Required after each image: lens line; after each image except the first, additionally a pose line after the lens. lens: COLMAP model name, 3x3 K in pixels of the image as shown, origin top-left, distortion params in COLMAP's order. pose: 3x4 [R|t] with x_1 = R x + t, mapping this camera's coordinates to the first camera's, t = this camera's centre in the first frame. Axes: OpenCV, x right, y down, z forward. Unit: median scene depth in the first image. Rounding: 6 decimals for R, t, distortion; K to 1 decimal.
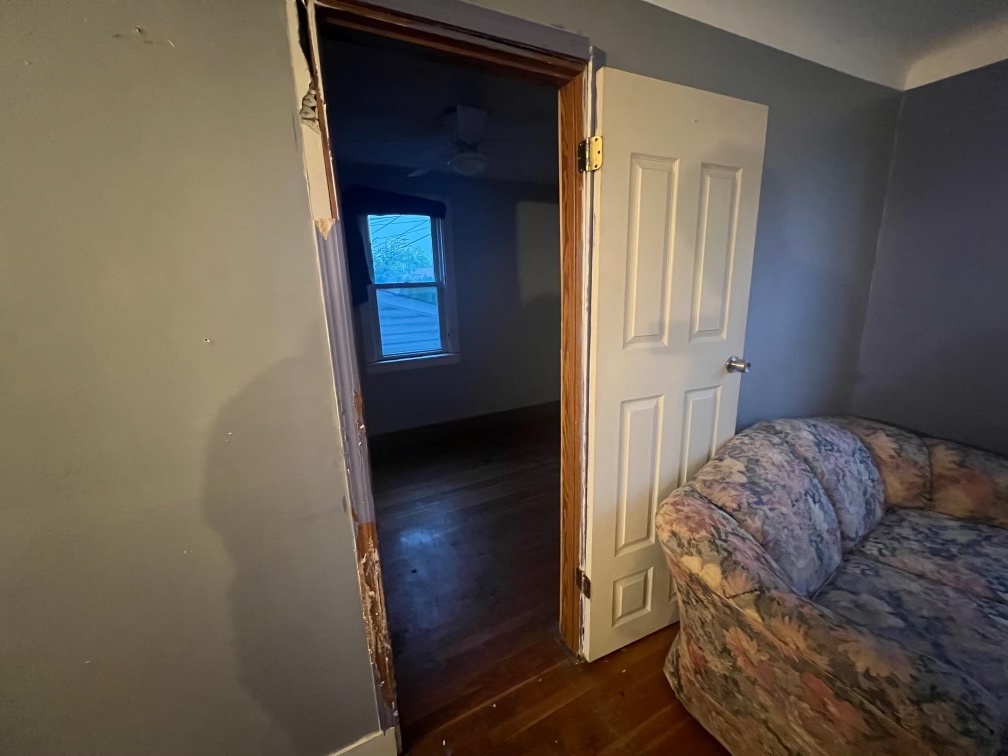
lens RADIAL K [[402.3, 0, 503.6], [0, 402.3, 377.7], [0, 0, 1]] dist [-0.001872, 0.000030]
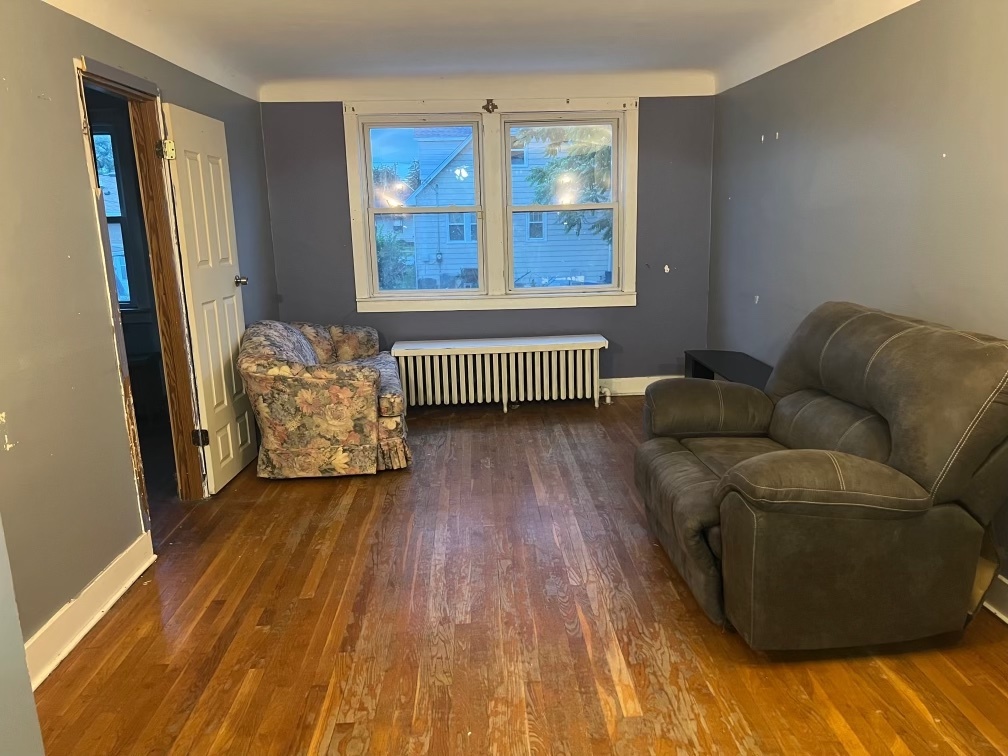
lens RADIAL K [[759.9, 0, 505.7], [0, 759.9, 378.0], [0, 0, 1]] dist [0.002850, 0.000848]
pose [[0.419833, -0.169606, 0.891613, -2.108984], [0.213245, 0.973317, 0.084737, 0.383351], [-0.882194, 0.154557, 0.444799, -1.450165]]
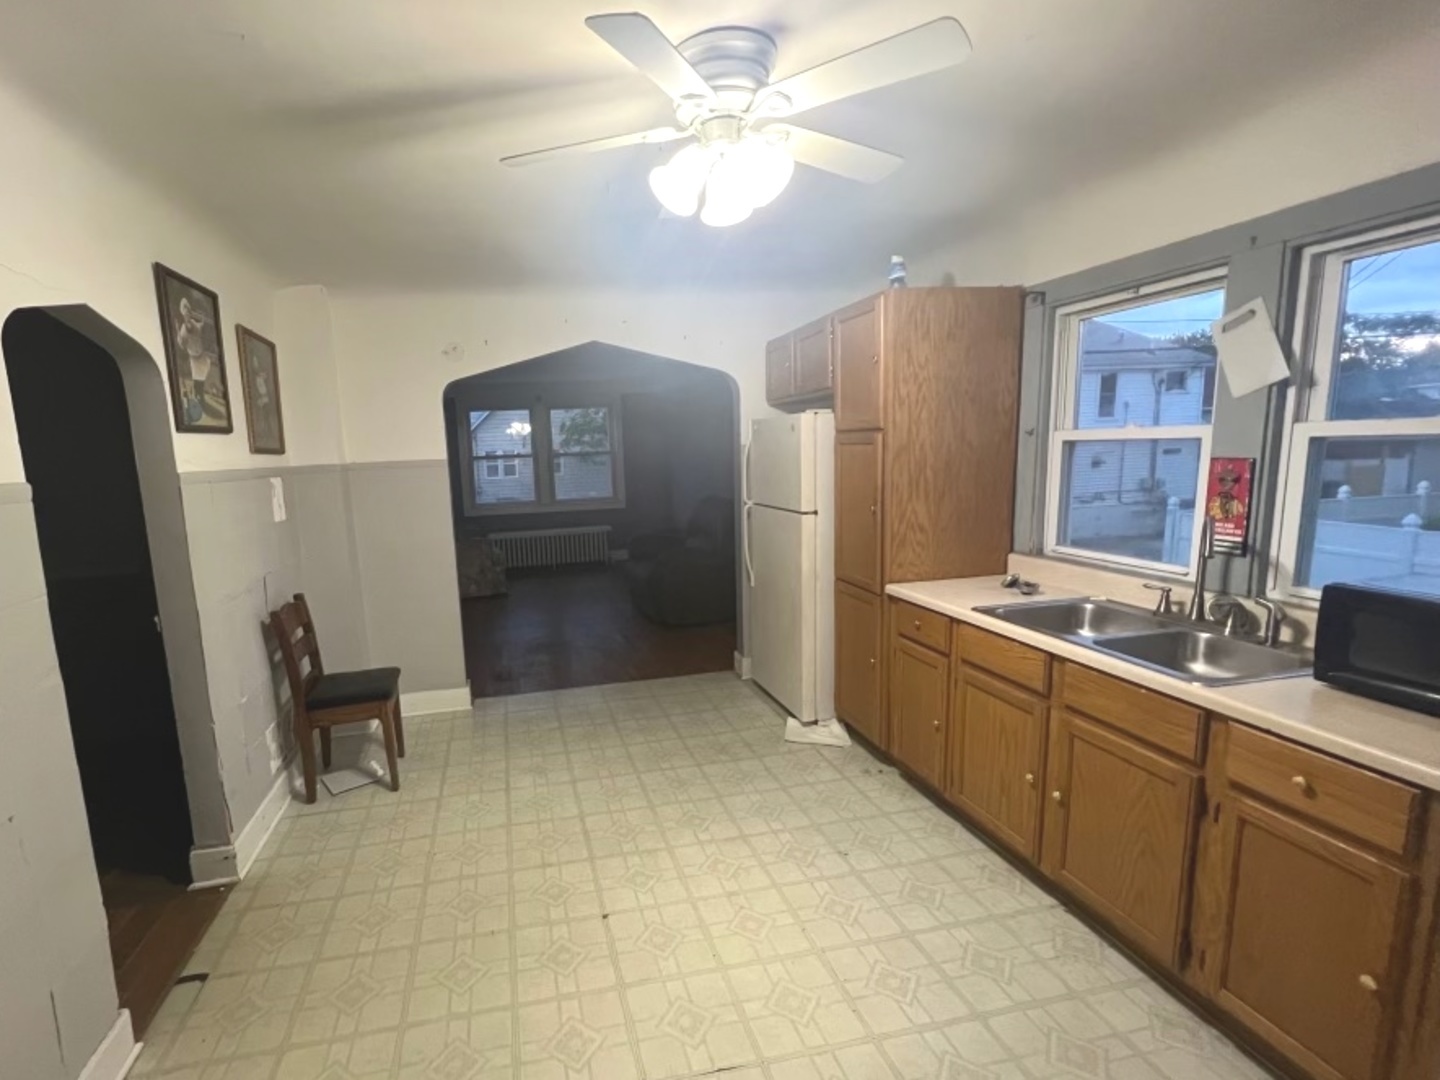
lens RADIAL K [[574.7, 0, 719.2], [0, 574.7, 533.5], [0, 0, 1]] dist [-0.001872, 0.000030]
pose [[0.113912, -0.101999, 0.988241, -4.018874], [0.237943, 0.968566, 0.072541, 0.567611], [-0.964576, 0.226882, 0.134601, -2.026714]]
